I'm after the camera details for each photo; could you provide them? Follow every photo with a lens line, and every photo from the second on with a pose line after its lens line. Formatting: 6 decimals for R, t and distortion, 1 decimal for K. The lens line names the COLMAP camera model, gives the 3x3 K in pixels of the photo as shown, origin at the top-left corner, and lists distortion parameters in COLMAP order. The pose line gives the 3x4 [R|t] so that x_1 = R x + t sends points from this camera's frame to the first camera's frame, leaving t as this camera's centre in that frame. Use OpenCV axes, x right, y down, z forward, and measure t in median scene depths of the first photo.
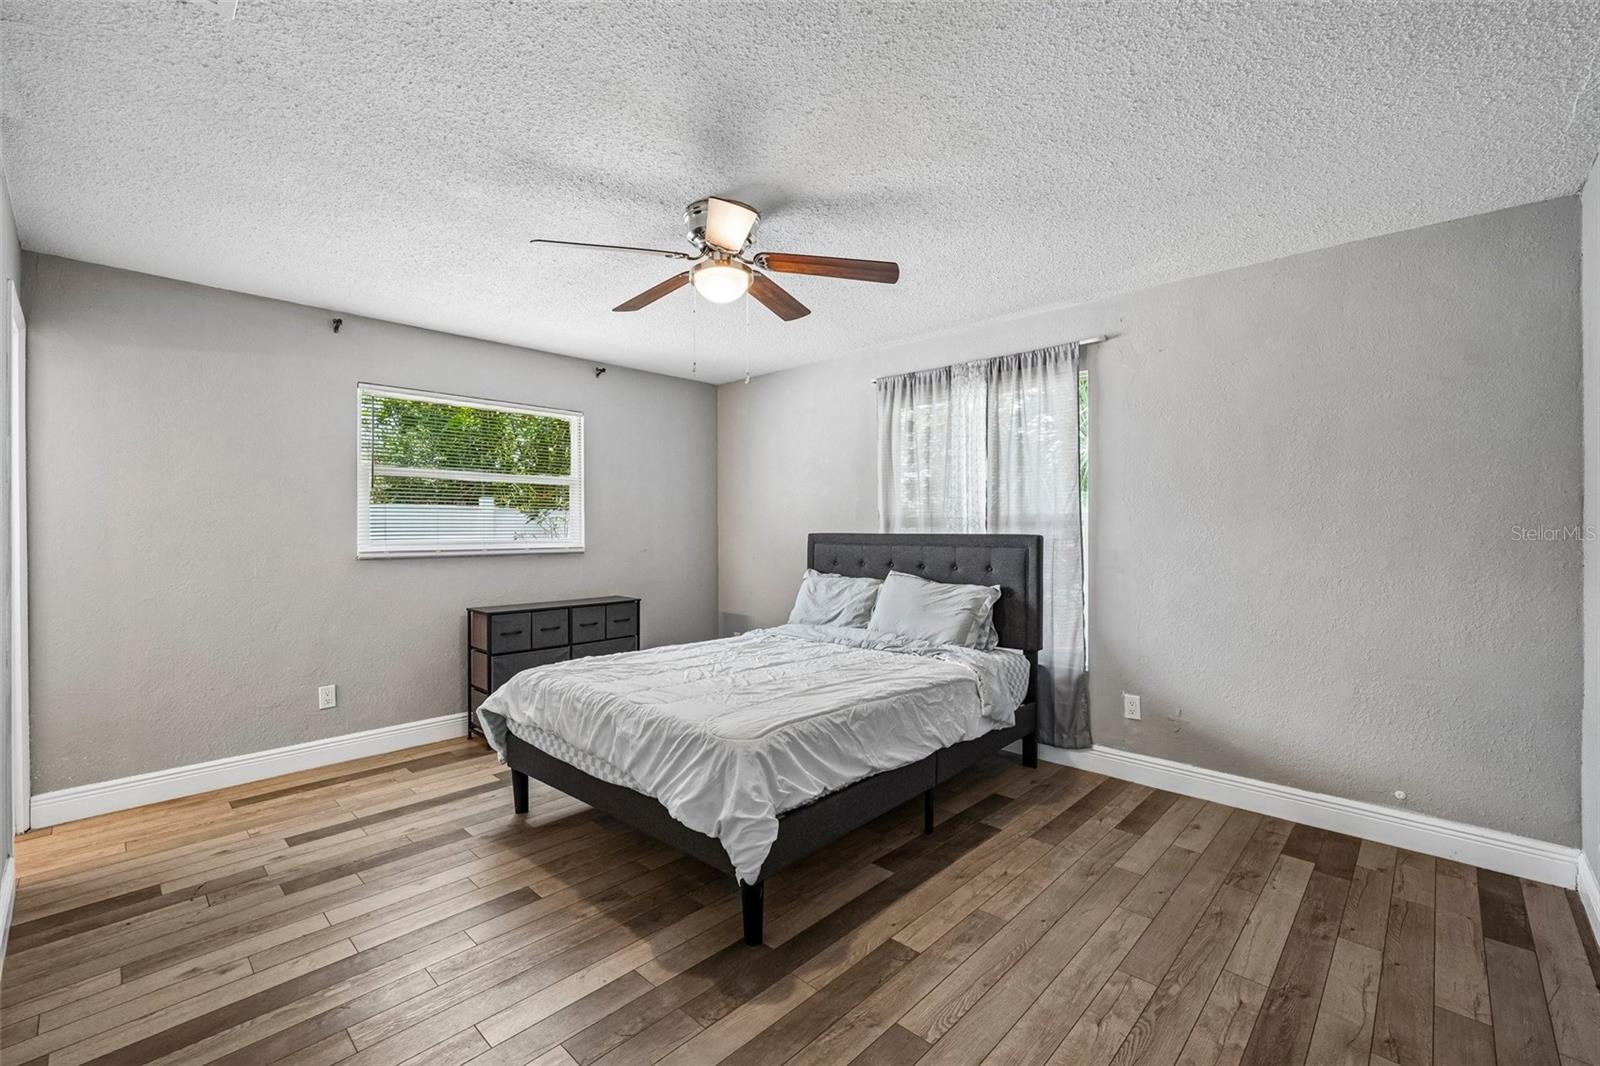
lens RADIAL K [[686.6, 0, 803.0], [0, 686.6, 533.6], [0, 0, 1]] dist [0.000669, -0.000077]
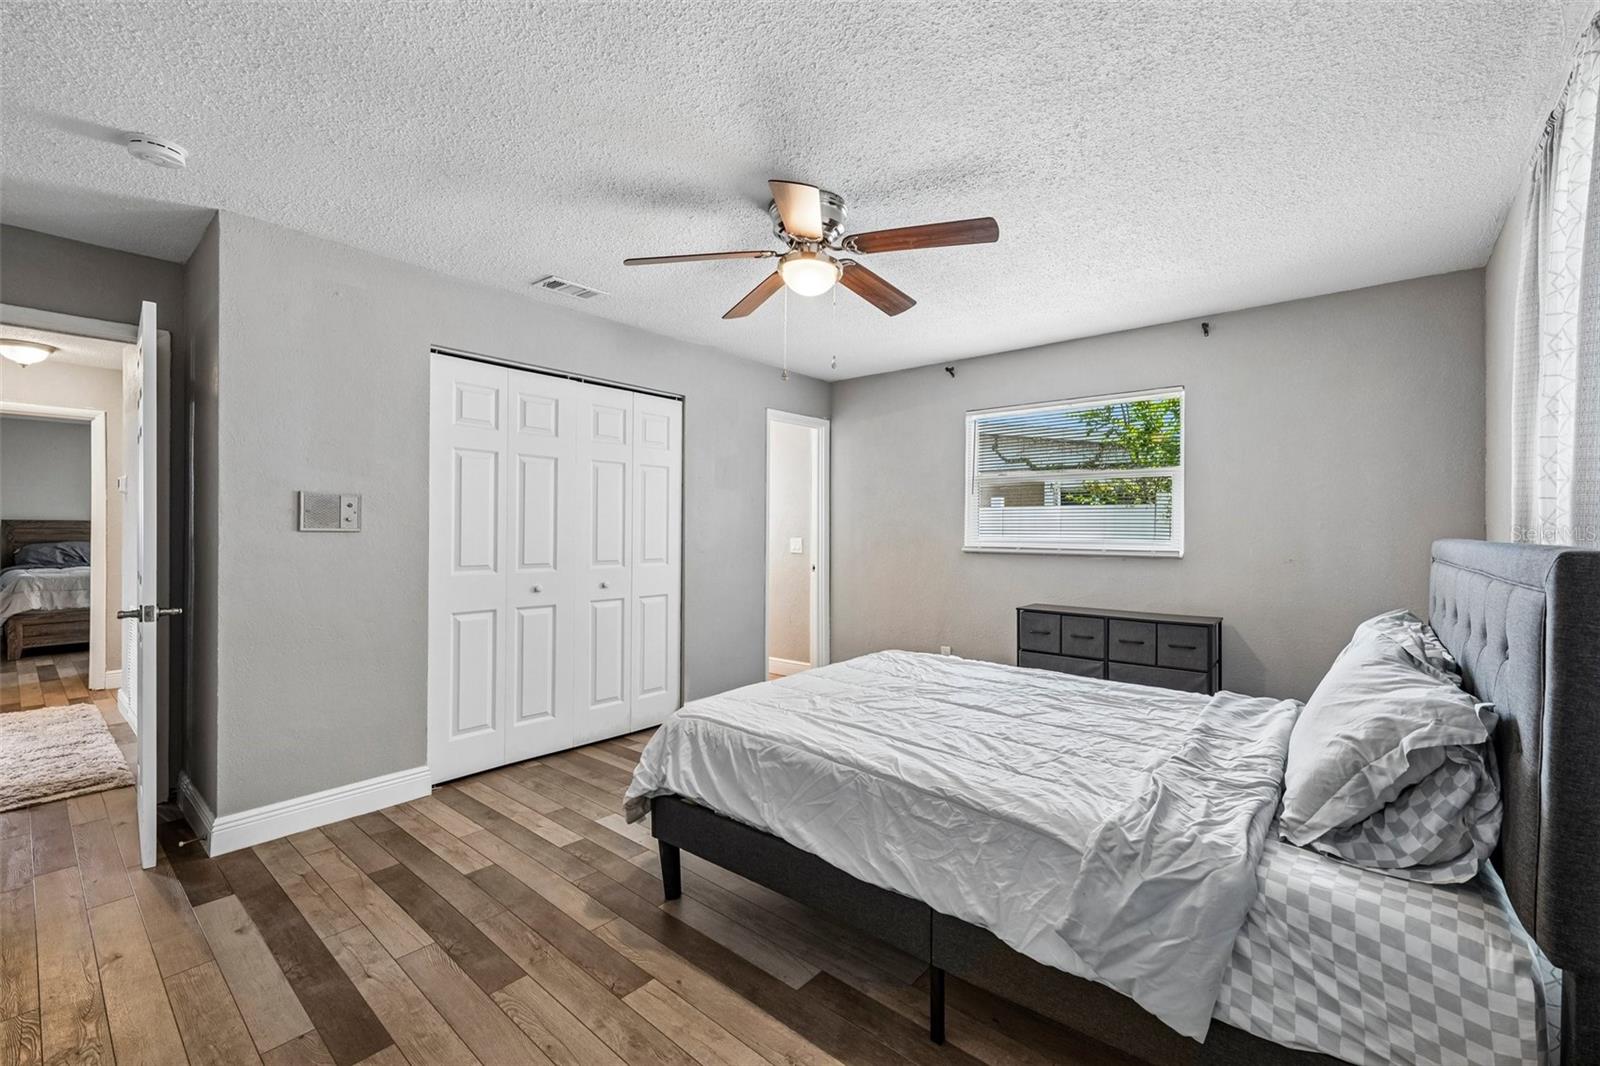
lens RADIAL K [[686.6, 0, 802.5], [0, 686.6, 528.2], [0, 0, 1]] dist [0.000669, -0.000077]
pose [[0.040834, 0.006270, -0.999146, 0.846088], [-0.015167, 0.999869, 0.005655, -0.008825], [0.999051, 0.014923, 0.040924, 0.940644]]
